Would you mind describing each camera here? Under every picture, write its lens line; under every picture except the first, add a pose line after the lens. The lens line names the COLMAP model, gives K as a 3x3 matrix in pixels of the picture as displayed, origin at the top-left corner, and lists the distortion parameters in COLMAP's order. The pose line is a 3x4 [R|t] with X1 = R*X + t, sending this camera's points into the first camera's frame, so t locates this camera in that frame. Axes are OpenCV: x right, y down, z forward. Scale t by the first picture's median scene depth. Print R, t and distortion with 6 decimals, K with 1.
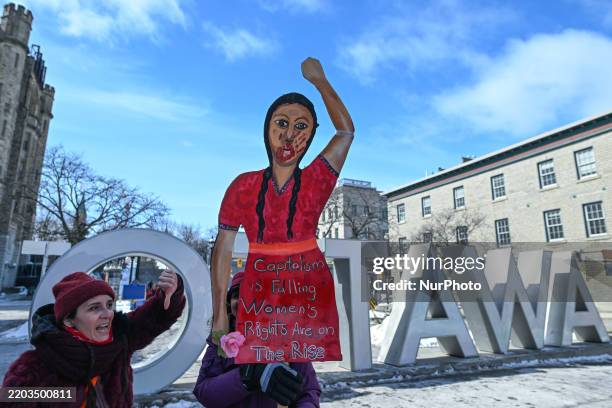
lens RADIAL K [[398.6, 0, 306.0], [0, 398.6, 204.0], [0, 0, 1]] dist [0.001383, -0.001486]
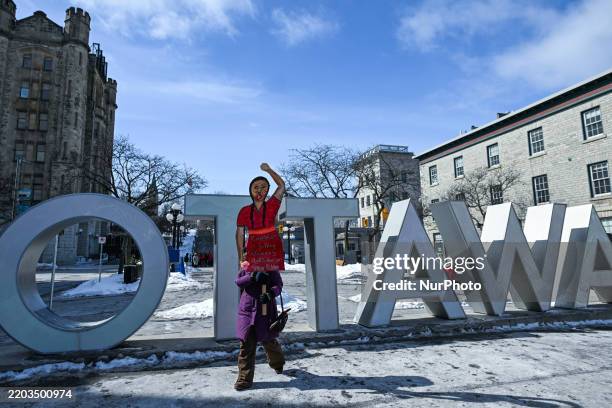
lens RADIAL K [[367.1, 0, 306.0], [0, 367.1, 204.0], [0, 0, 1]] dist [-0.001158, 0.001054]
pose [[0.985071, -0.037817, -0.167943, 0.088387], [0.050420, 0.996171, 0.071422, 0.015083], [0.164599, -0.078823, 0.983206, 0.048307]]
